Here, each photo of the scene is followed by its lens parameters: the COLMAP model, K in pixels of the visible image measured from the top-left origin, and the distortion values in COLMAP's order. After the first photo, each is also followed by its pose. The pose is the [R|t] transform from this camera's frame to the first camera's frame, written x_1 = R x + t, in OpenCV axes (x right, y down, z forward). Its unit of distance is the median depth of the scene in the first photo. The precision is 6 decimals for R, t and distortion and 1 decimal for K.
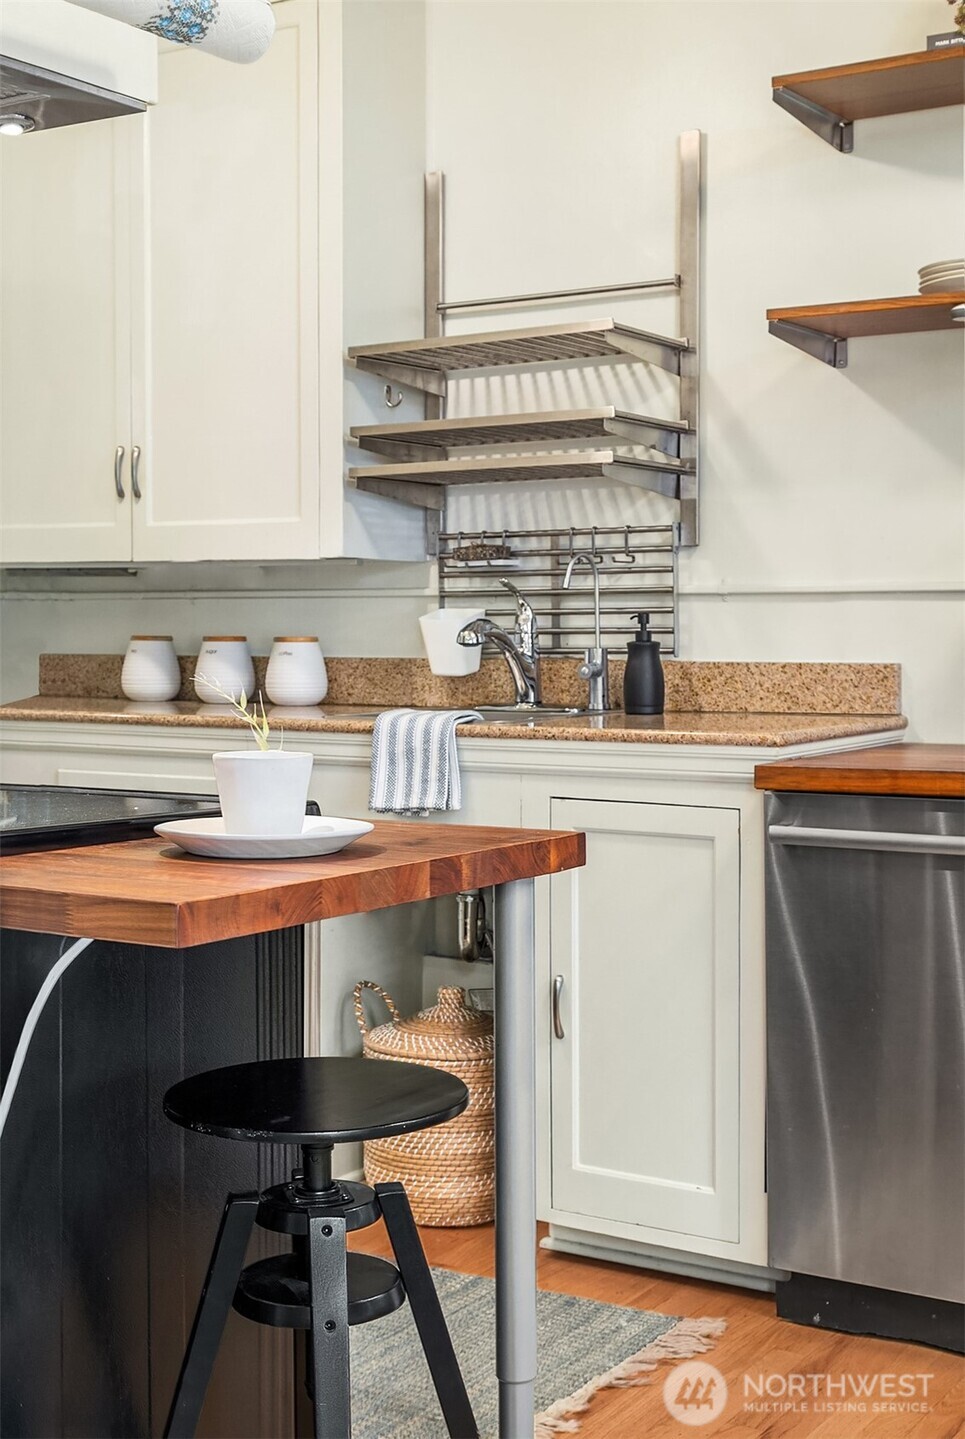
lens RADIAL K [[1992.7, 0, 486.6], [0, 1992.7, 719.9], [0, 0, 1]] dist [0.017898, 0.000000]
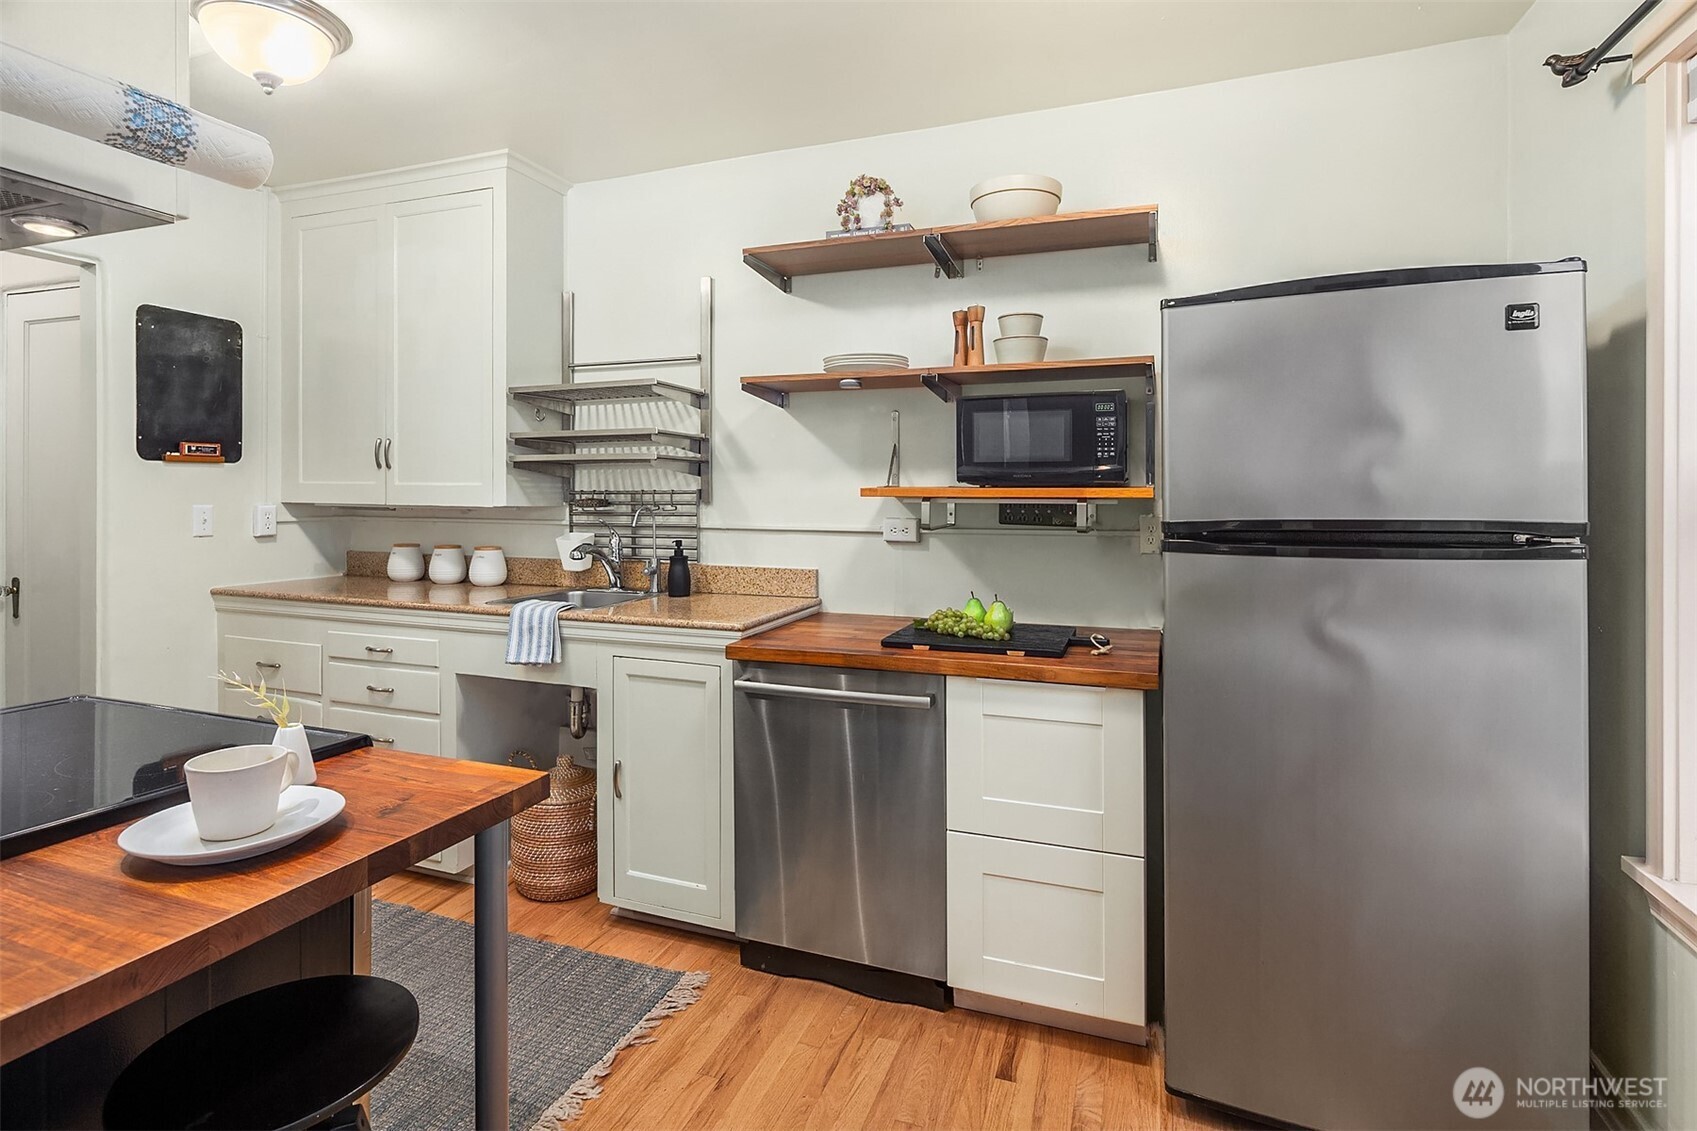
lens RADIAL K [[833.2, 0, 845.0], [0, 833.2, 505.5], [0, 0, 1]] dist [-0.000600, -0.002861]
pose [[0.979713, 0.003907, 0.200367, 0.073857], [0.001747, 0.999605, -0.028034, -0.062512], [-0.200398, 0.027816, 0.979320, 0.226869]]
